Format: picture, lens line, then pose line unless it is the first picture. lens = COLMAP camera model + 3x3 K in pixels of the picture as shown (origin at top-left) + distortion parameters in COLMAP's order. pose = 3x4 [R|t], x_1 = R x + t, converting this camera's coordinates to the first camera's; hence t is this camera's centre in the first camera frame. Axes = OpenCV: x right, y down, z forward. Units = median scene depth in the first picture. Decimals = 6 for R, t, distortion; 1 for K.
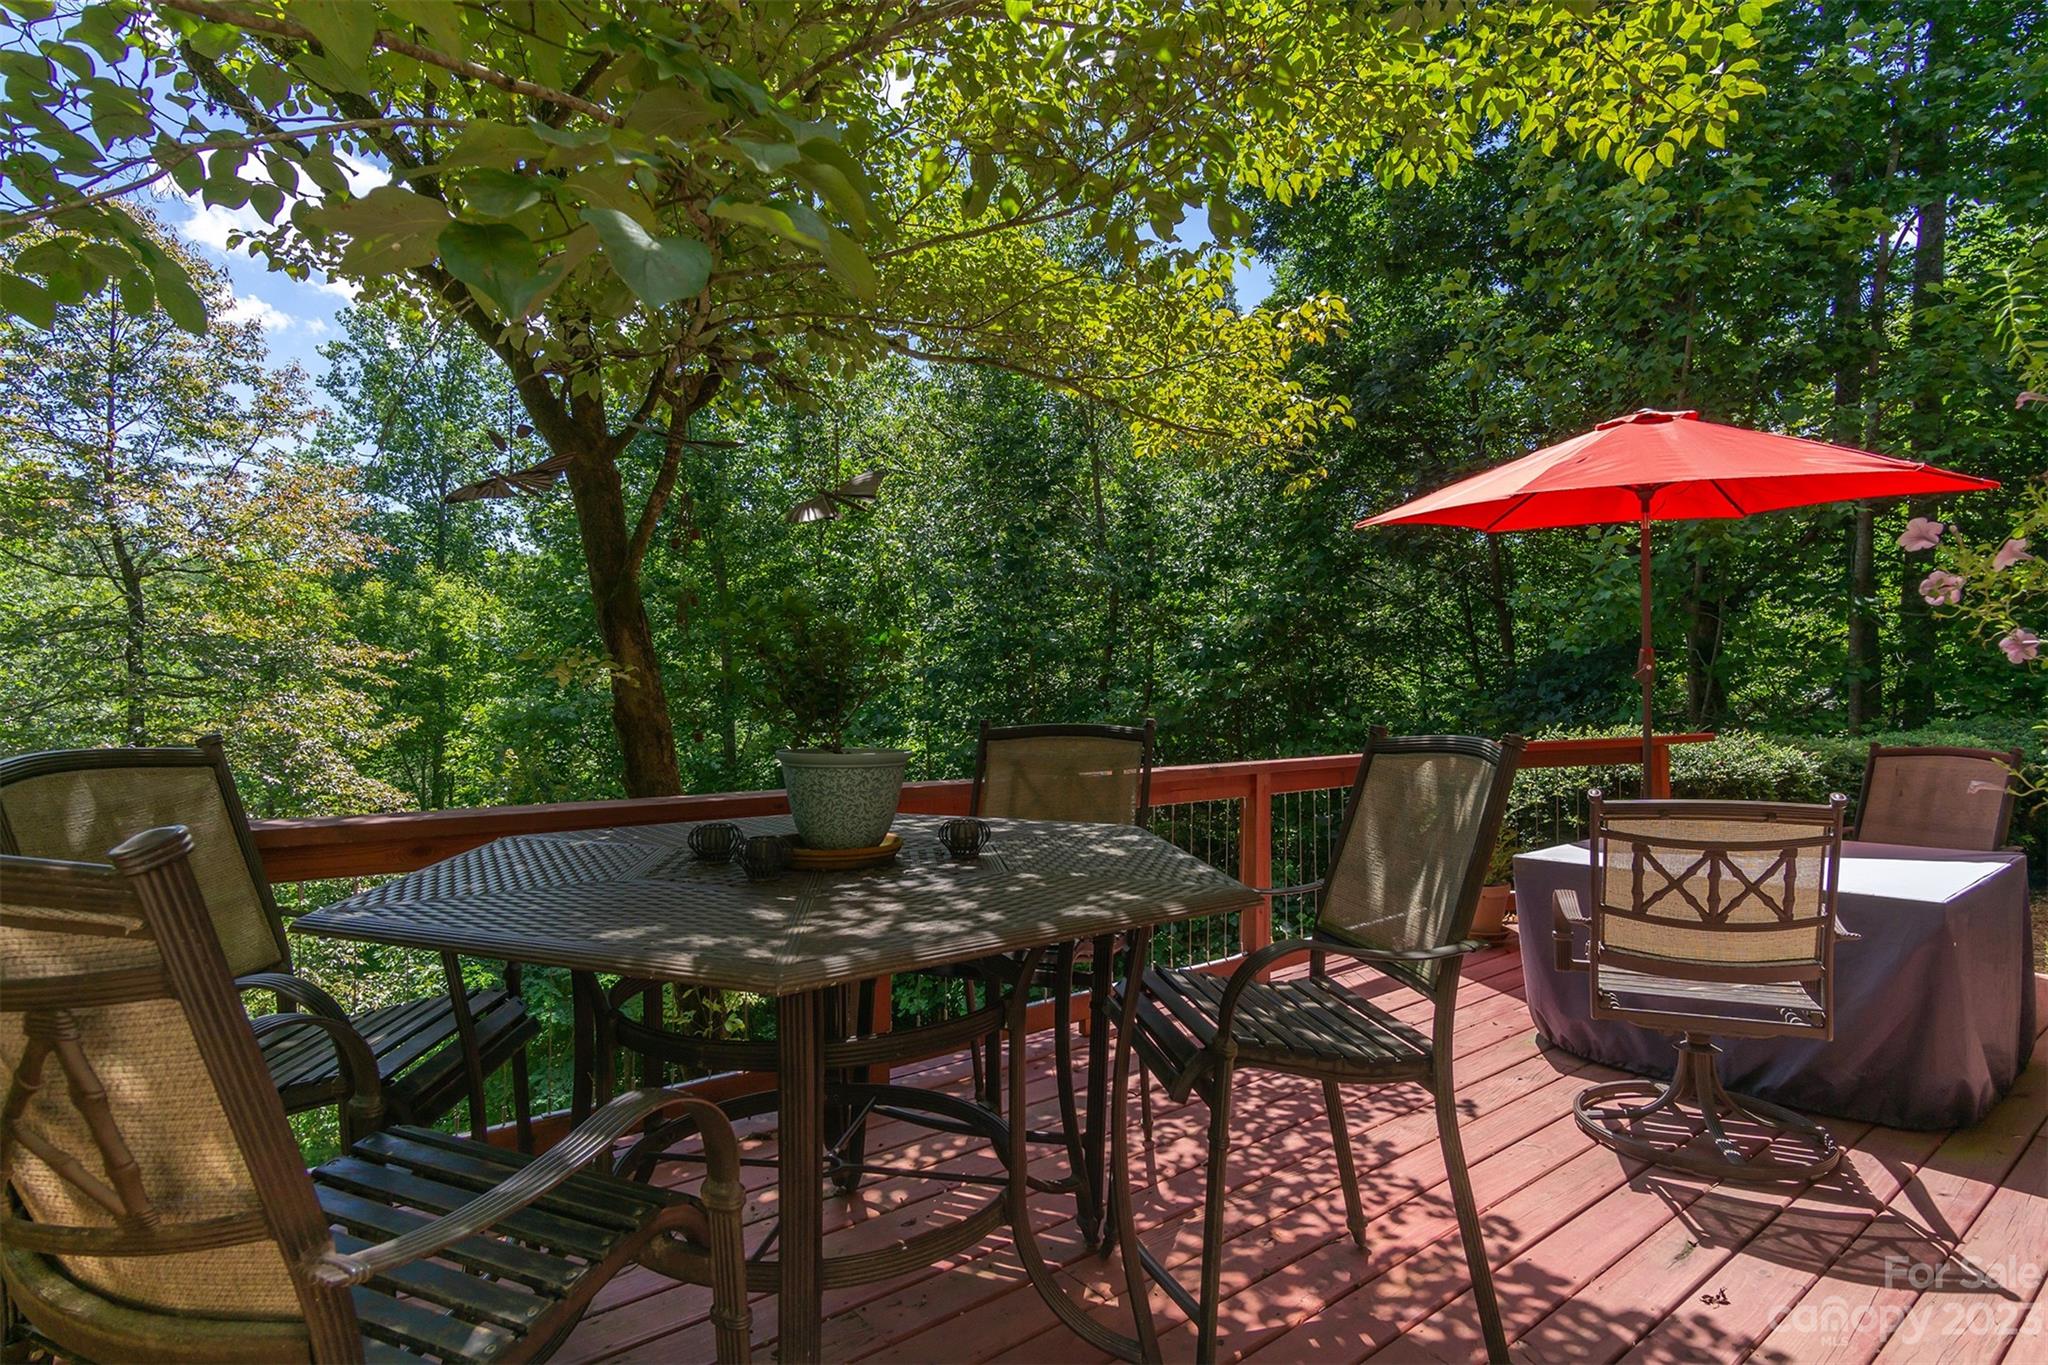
lens RADIAL K [[1090.9, 0, 1049.3], [0, 1090.9, 679.4], [0, 0, 1]] dist [0.006292, 0.000790]
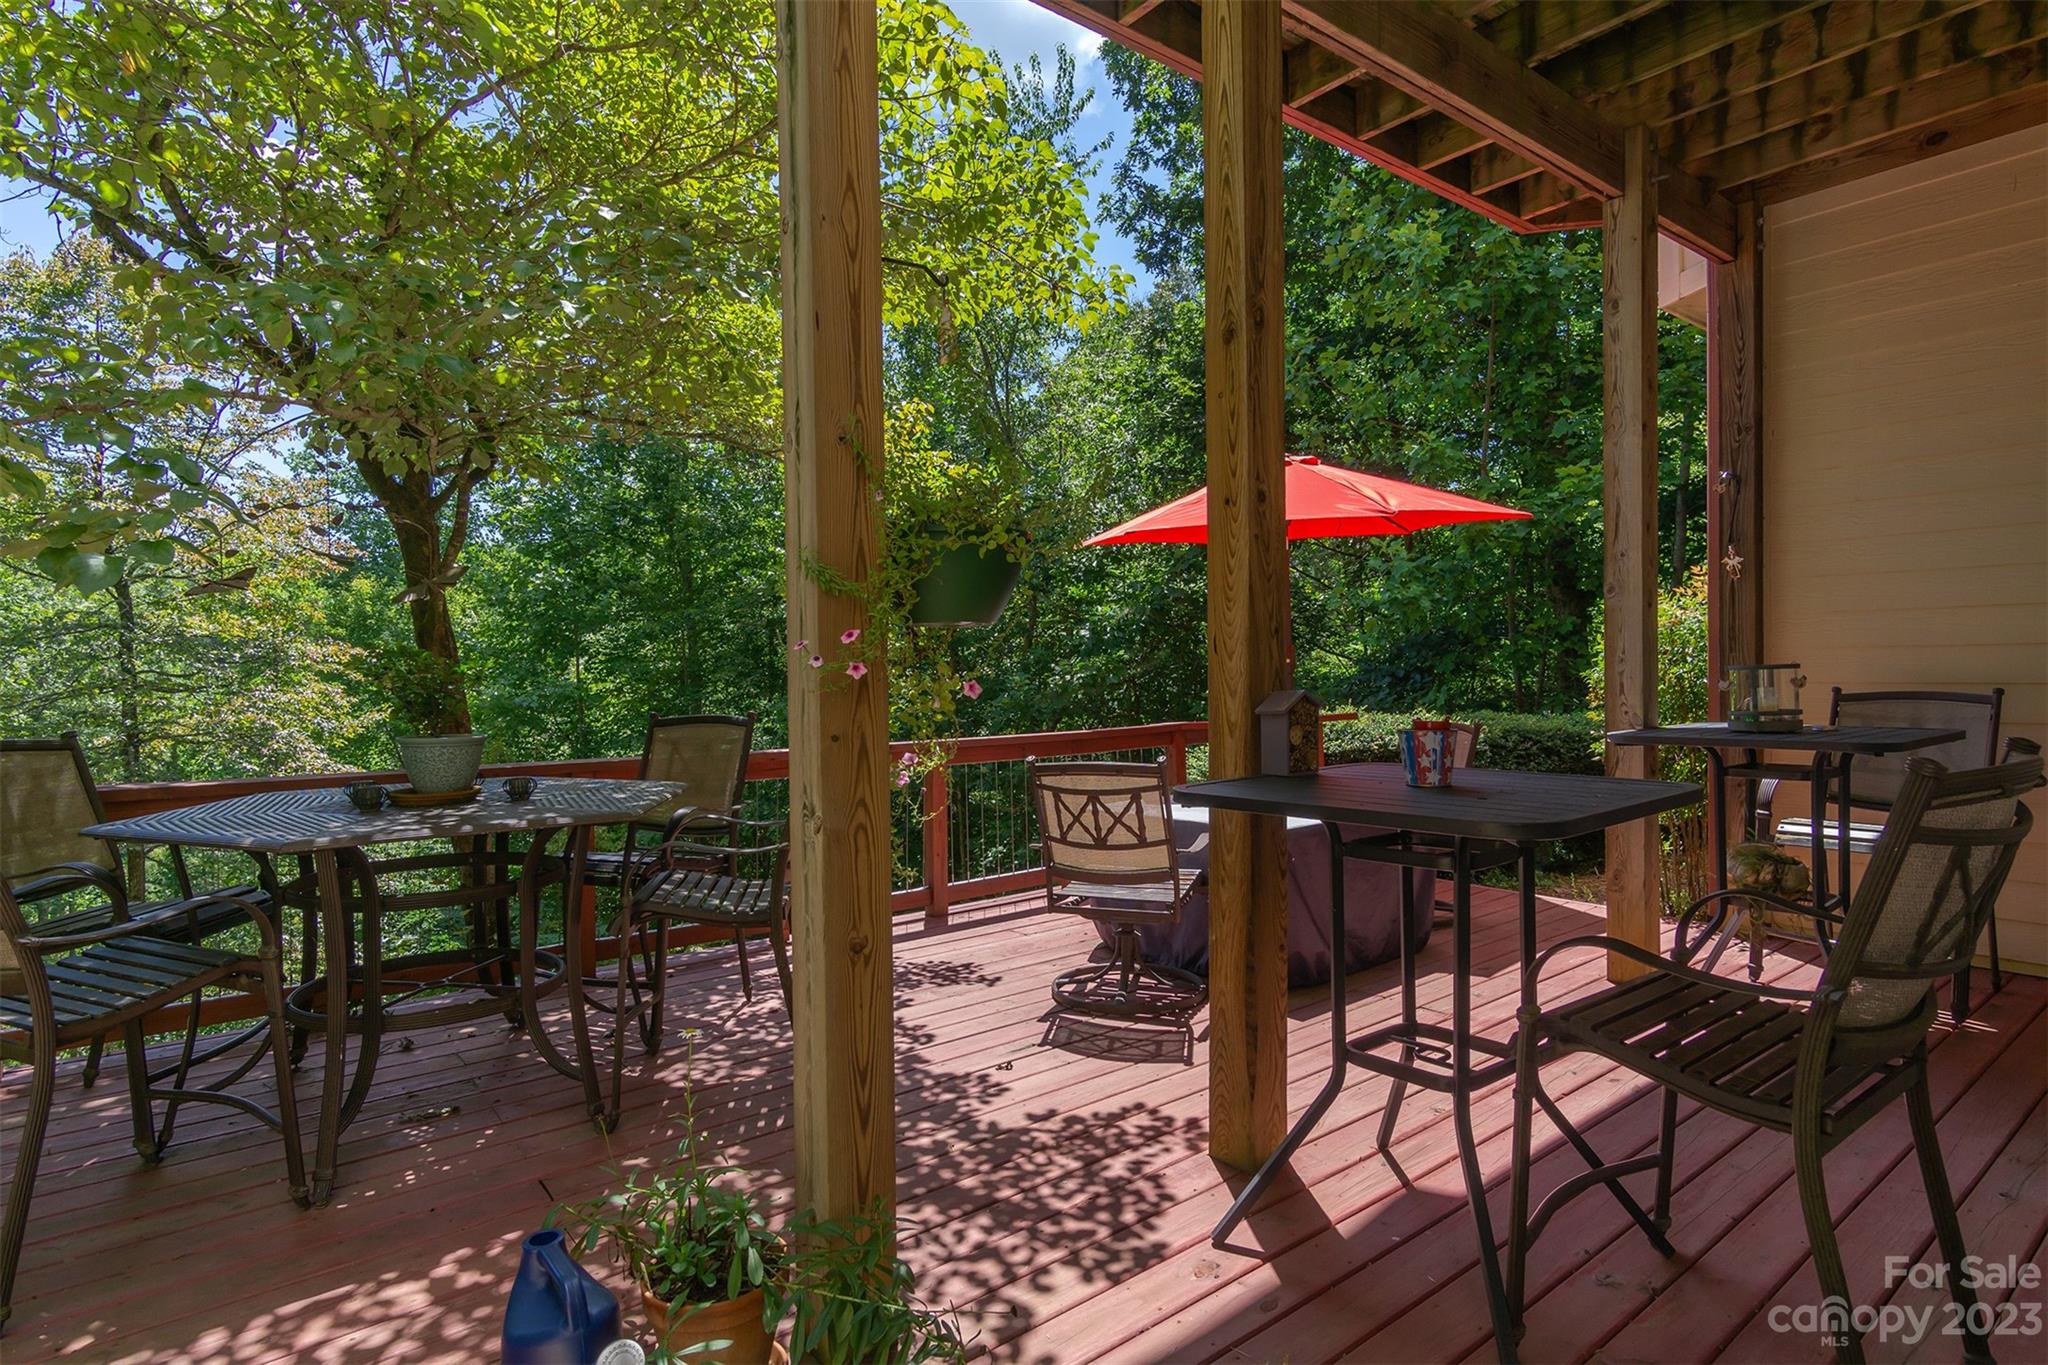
lens RADIAL K [[1069.1, 0, 1024.0], [0, 1069.1, 682.5], [0, 0, 1]] dist [0.004267, 0.001933]
pose [[0.999871, -0.011674, -0.011002, 0.361999], [0.011877, 0.999757, 0.018594, -0.018147], [0.010782, -0.018722, 0.999767, -0.313642]]
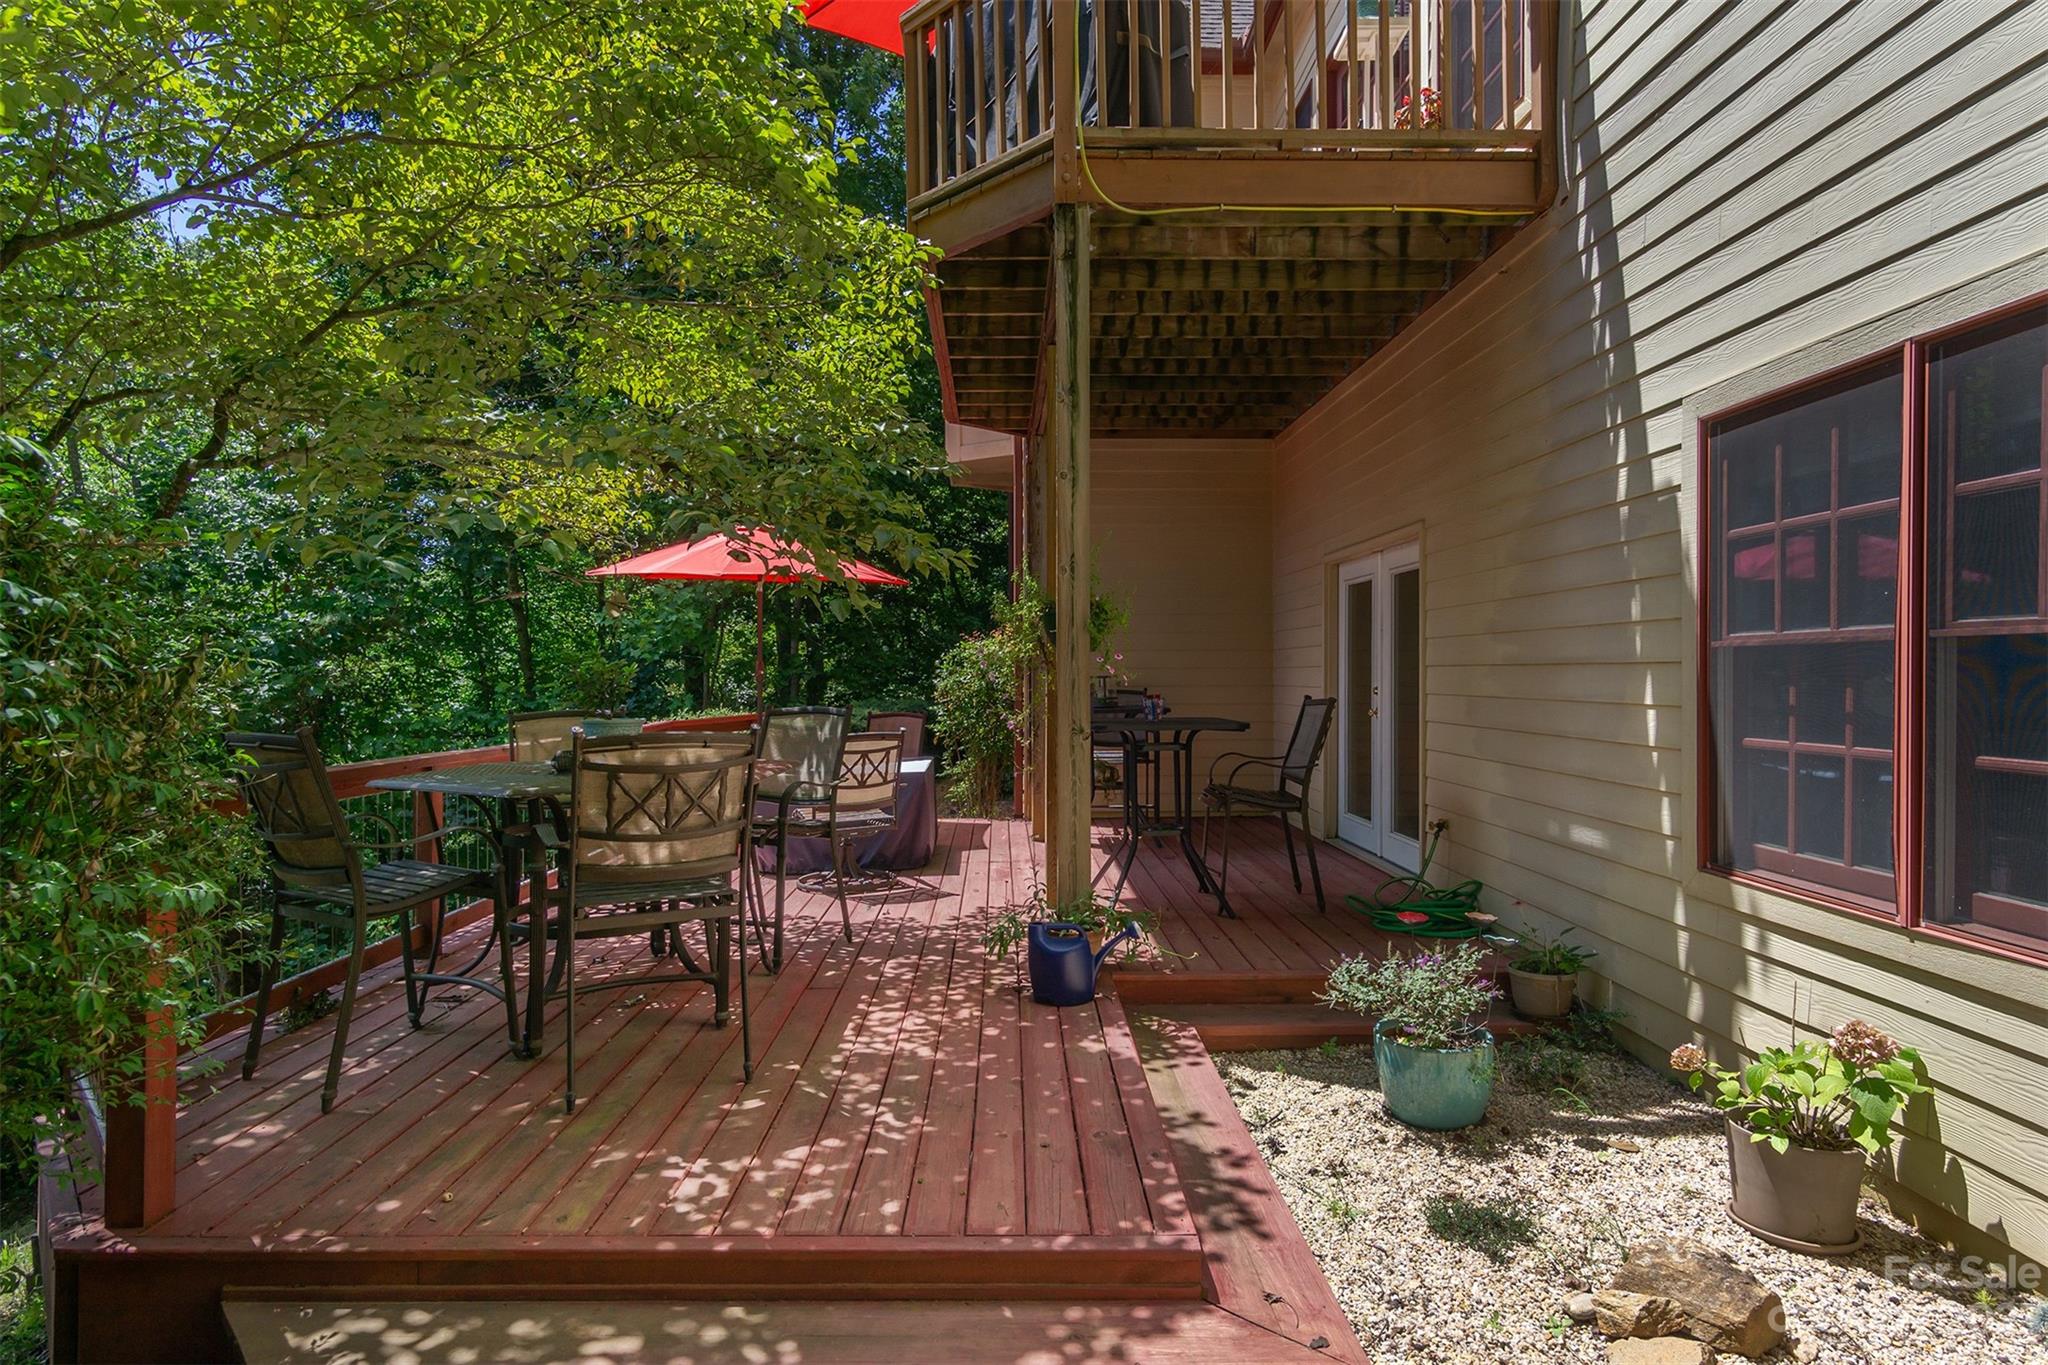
lens RADIAL K [[1069.1, 0, 1024.0], [0, 1069.1, 682.5], [0, 0, 1]] dist [0.004267, 0.001933]
pose [[0.621493, -0.007469, 0.783384, -0.682991], [-0.000495, 0.999951, 0.009926, -0.015880], [-0.783420, -0.006557, 0.621458, -0.492614]]
